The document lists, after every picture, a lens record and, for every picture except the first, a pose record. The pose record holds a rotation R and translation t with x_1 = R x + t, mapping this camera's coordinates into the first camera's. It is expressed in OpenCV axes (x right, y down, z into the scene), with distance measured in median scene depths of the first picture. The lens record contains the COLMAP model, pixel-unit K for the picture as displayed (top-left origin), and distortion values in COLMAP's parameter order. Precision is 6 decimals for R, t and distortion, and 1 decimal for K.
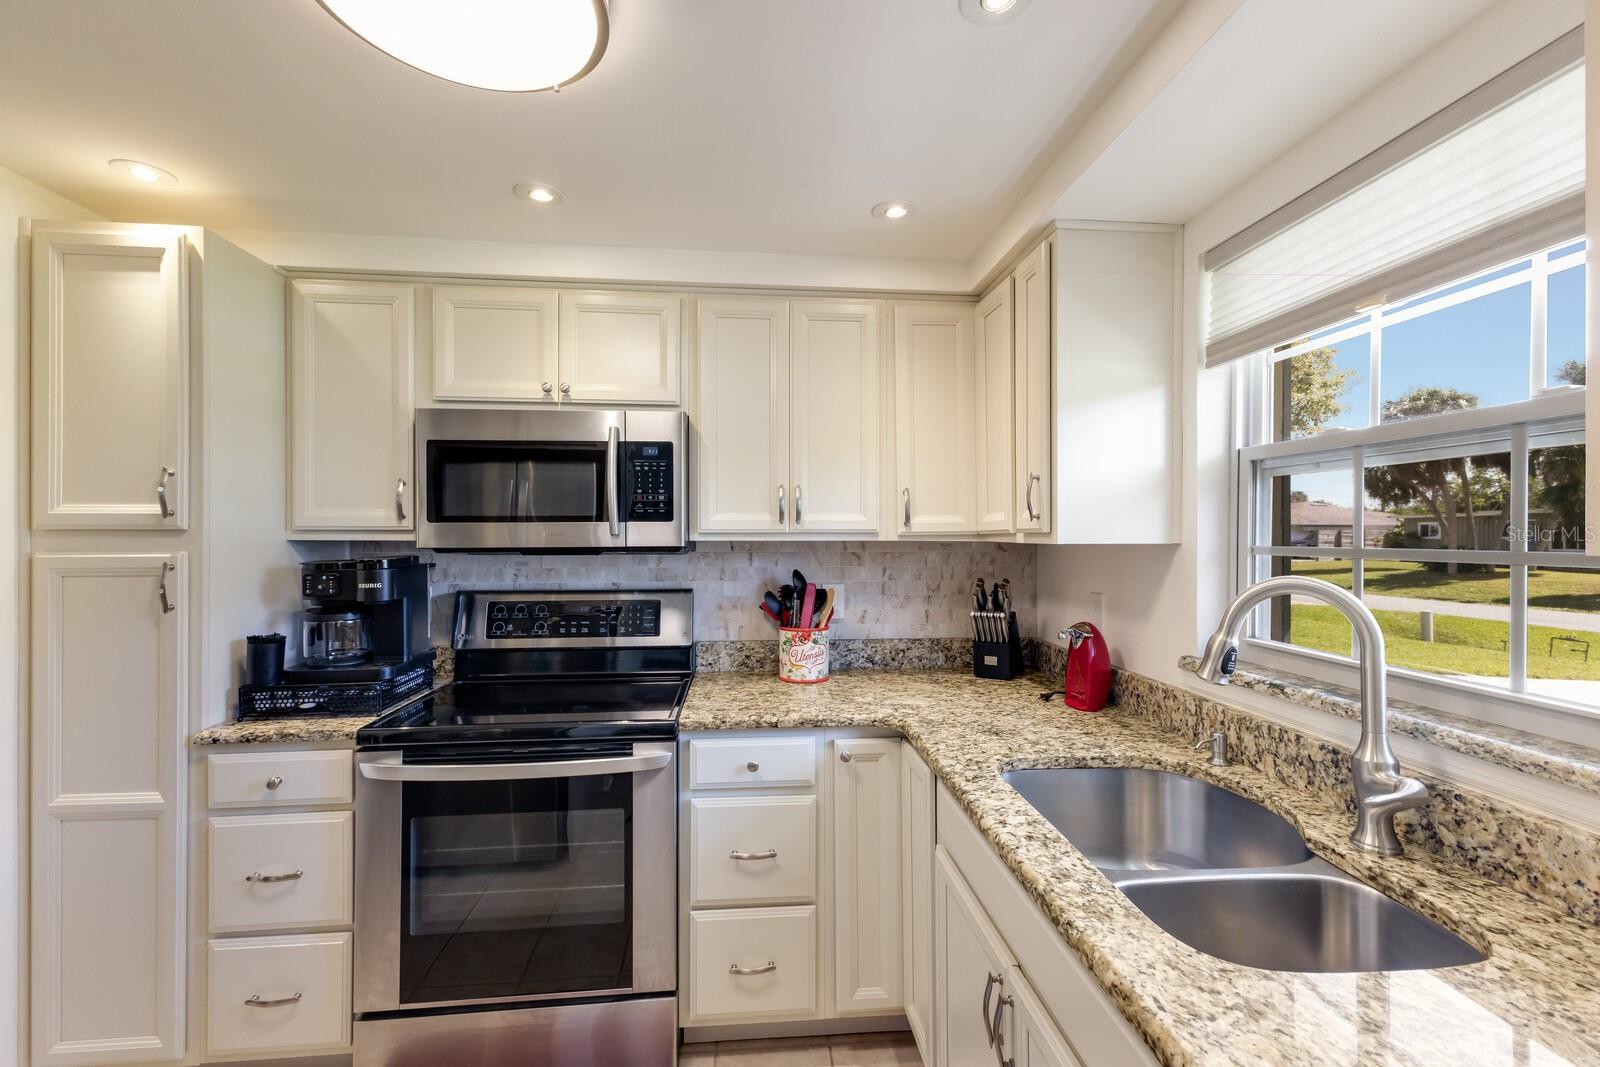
lens RADIAL K [[695.7, 0, 798.0], [0, 695.7, 526.6], [0, 0, 1]] dist [0.011185, -0.000417]
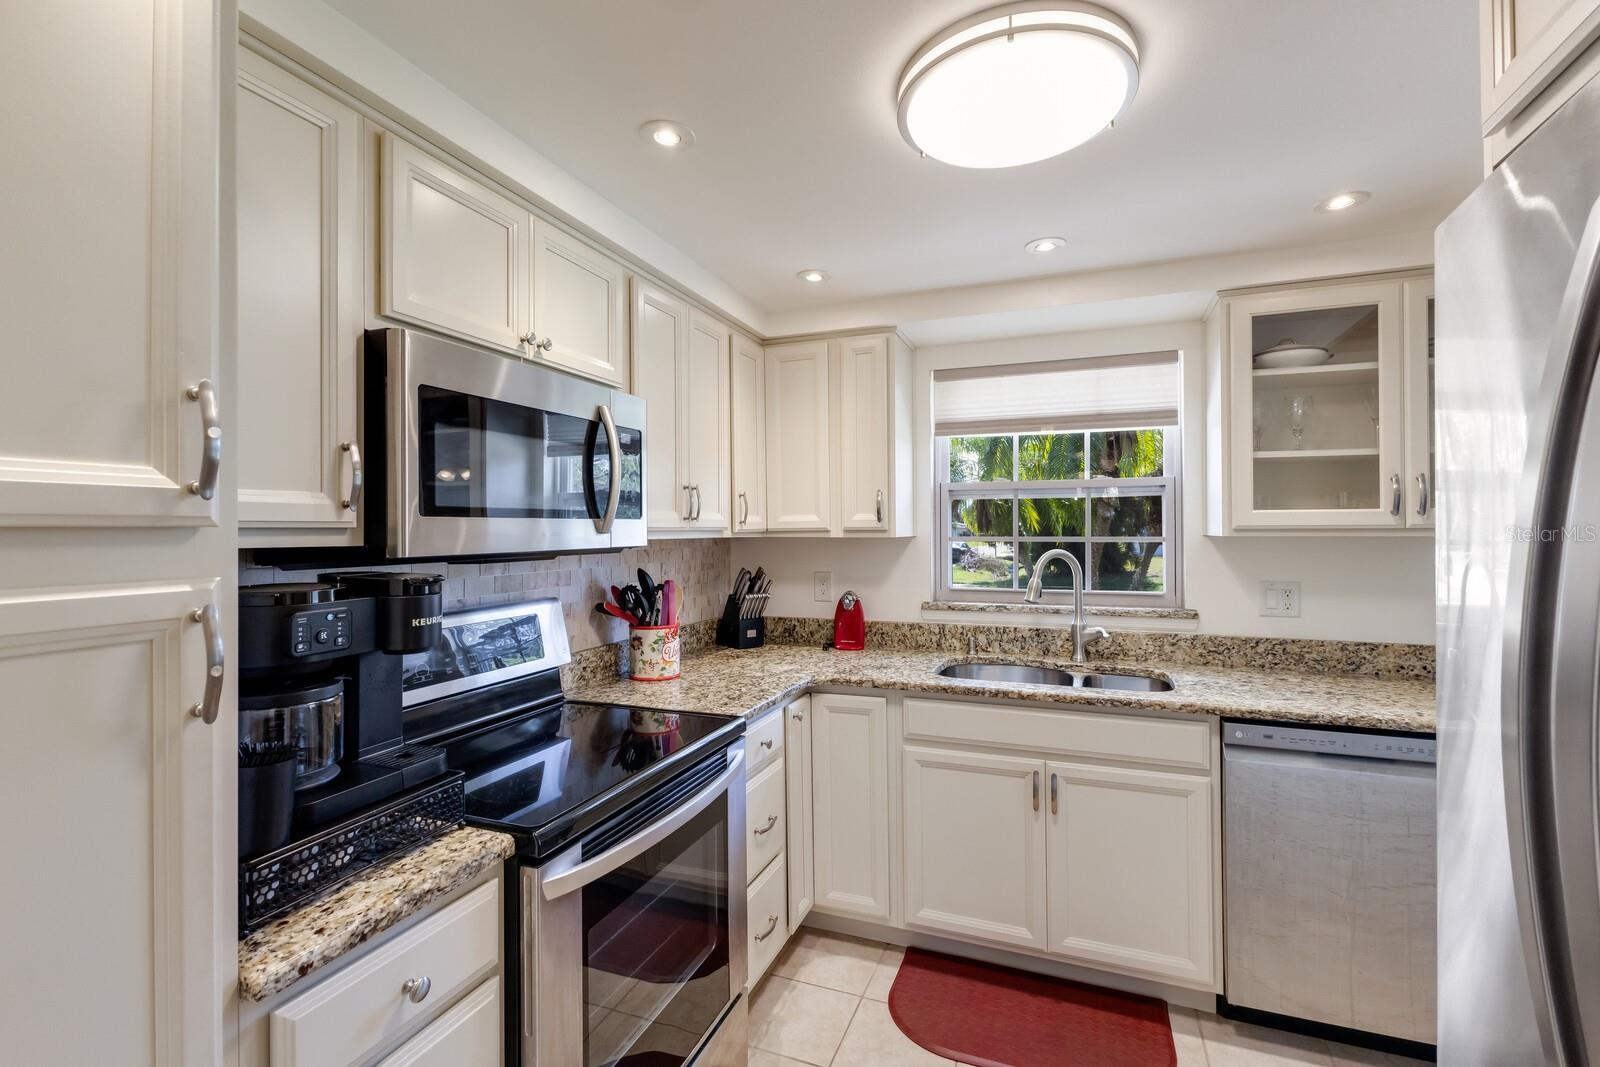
lens RADIAL K [[718.0, 0, 803.3], [0, 718.0, 519.3], [0, 0, 1]] dist [0.000077, 0.000167]
pose [[0.441515, 0.011082, 0.897185, -1.116329], [-0.004994, 0.999939, -0.009894, 0.001628], [-0.897240, -0.000113, 0.441544, 0.475460]]
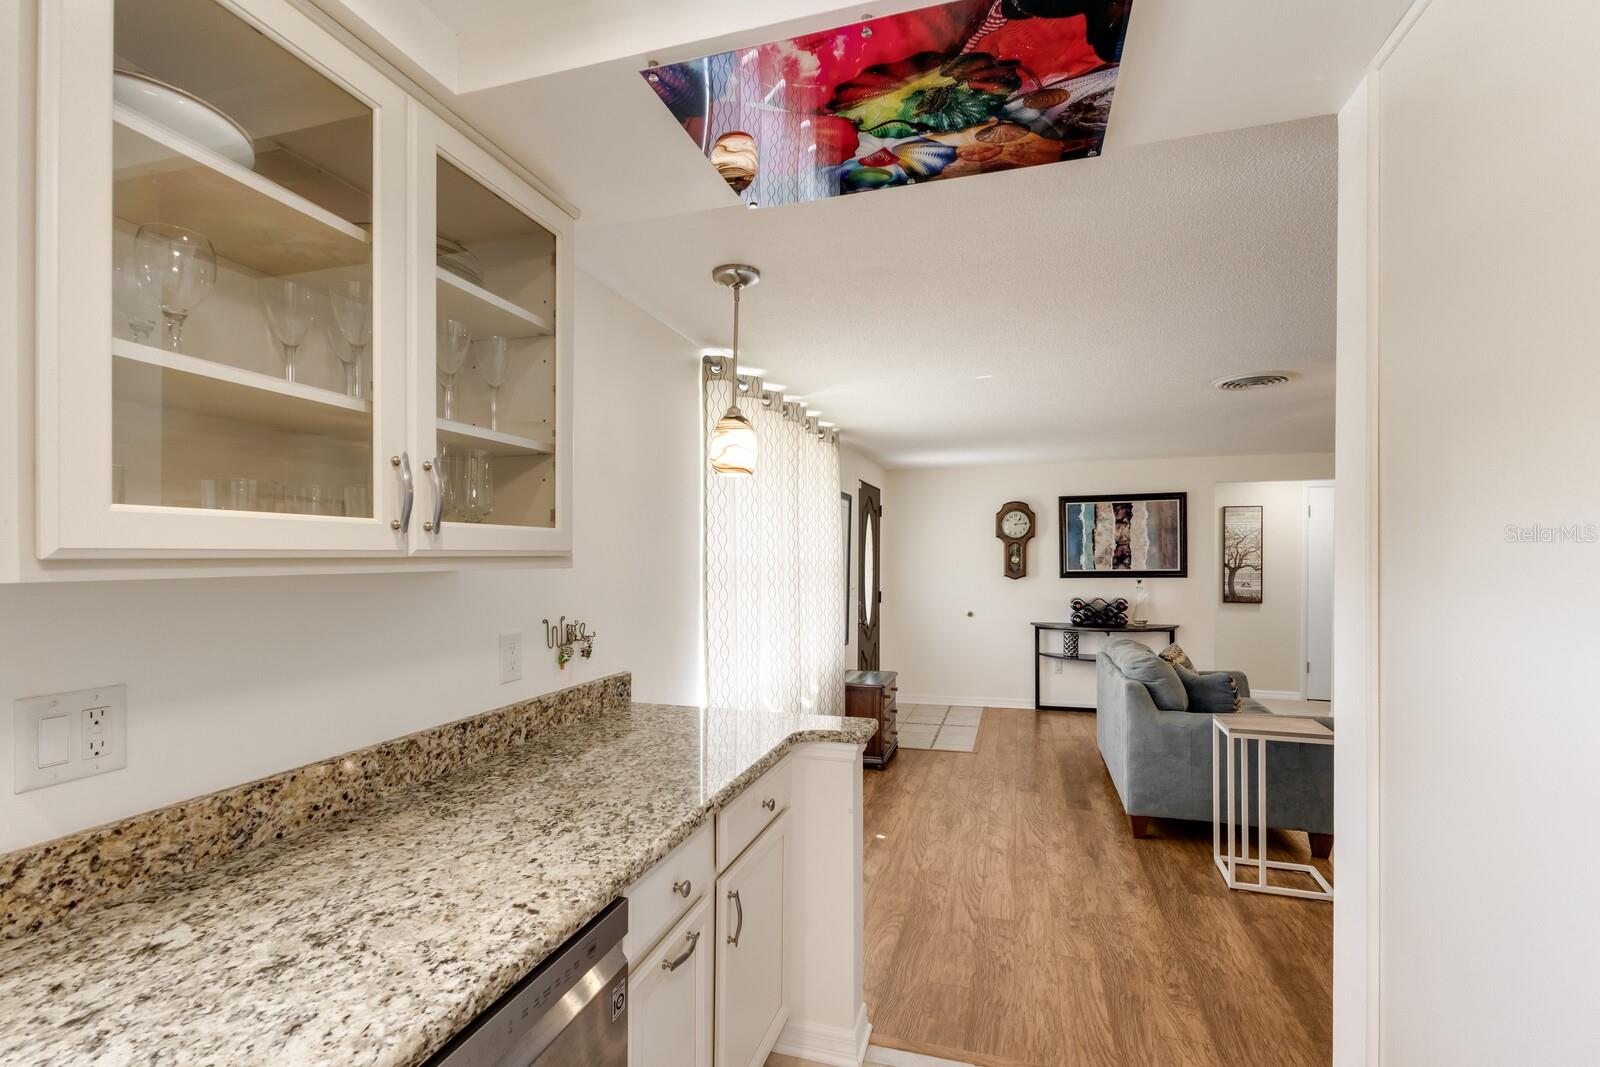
lens RADIAL K [[716.5, 0, 798.1], [0, 716.5, 554.4], [0, 0, 1]] dist [-0.001115, -0.001094]
pose [[-0.928945, 0.001923, 0.370213, -0.148415], [-0.000725, 0.999975, -0.007013, 0.001491], [-0.370217, -0.006783, -0.928920, 0.571226]]
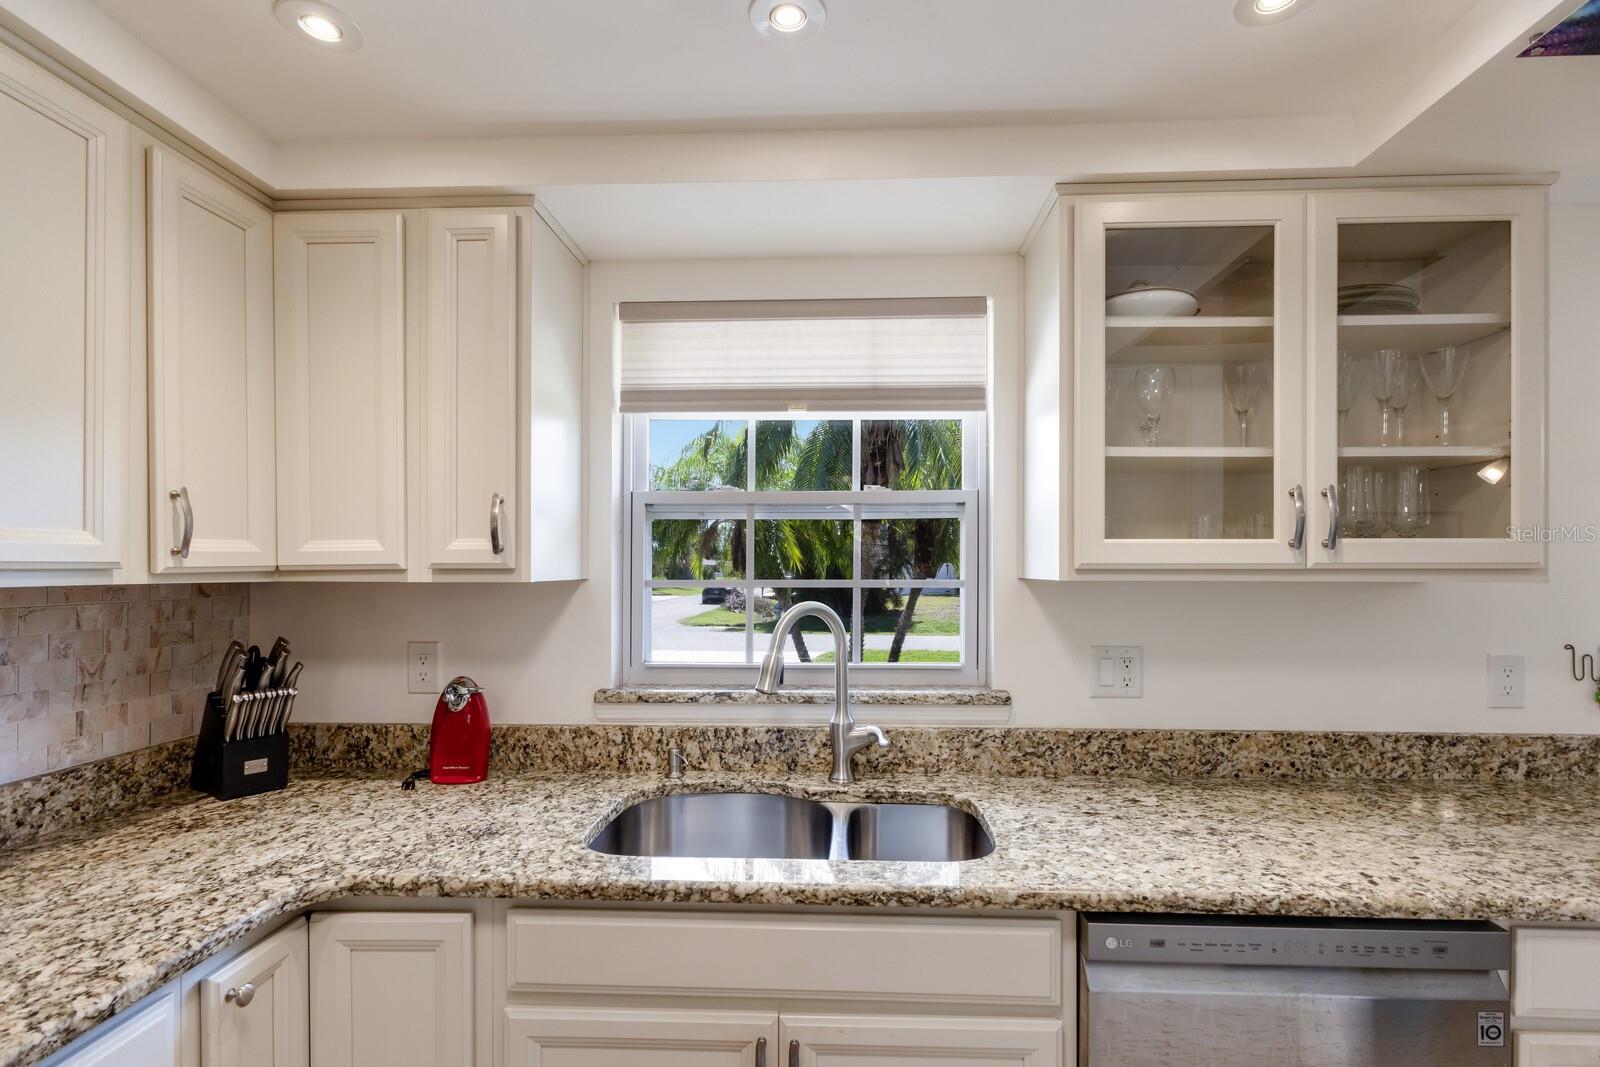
lens RADIAL K [[751.3, 0, 819.7], [0, 751.3, 562.4], [0, 0, 1]] dist [0.000633, 0.000252]
pose [[0.121777, 0.005288, 0.992543, -0.474306], [-0.010281, 0.999939, -0.004066, 0.000842], [-0.992504, -0.009710, 0.121824, 0.534180]]
